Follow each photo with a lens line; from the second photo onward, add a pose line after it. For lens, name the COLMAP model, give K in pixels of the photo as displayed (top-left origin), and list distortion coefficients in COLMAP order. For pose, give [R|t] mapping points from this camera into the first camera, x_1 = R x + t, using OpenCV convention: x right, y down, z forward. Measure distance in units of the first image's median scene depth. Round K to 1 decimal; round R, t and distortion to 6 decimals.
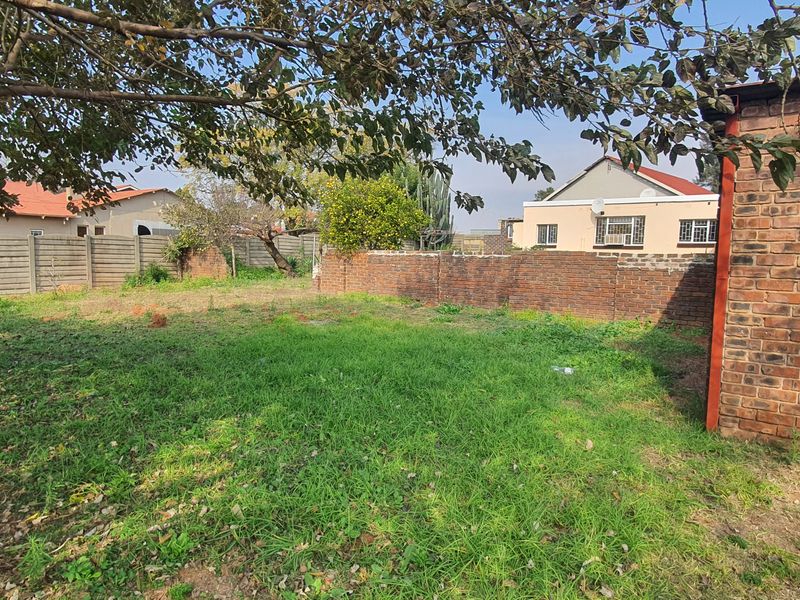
lens RADIAL K [[504.0, 0, 390.3], [0, 504.0, 302.7], [0, 0, 1]] dist [0.007112, -0.011038]
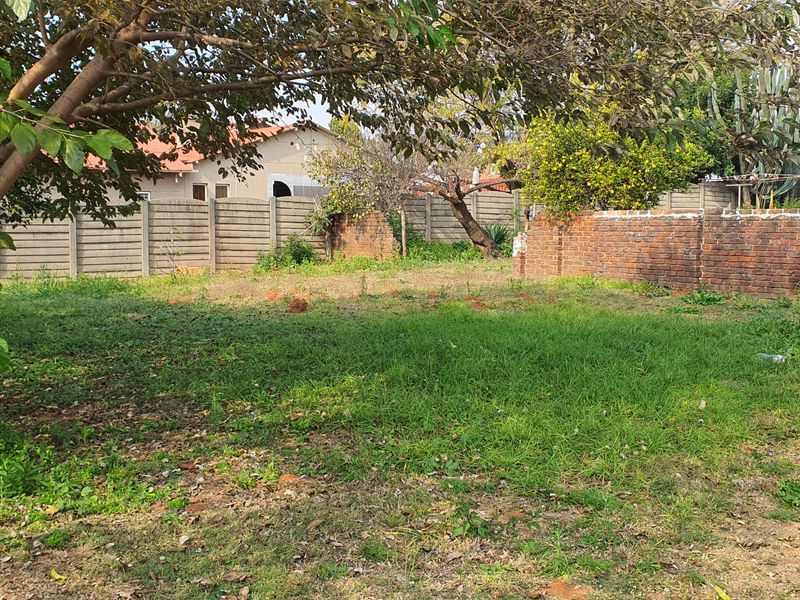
lens RADIAL K [[970.2, 0, 379.1], [0, 970.2, 303.2], [0, 0, 1]] dist [0.225399, -0.726448]
pose [[0.938814, 0.014105, -0.344137, 0.112893], [-0.019772, 0.999720, -0.012963, 0.030996], [0.343858, 0.018974, 0.938830, -0.236251]]
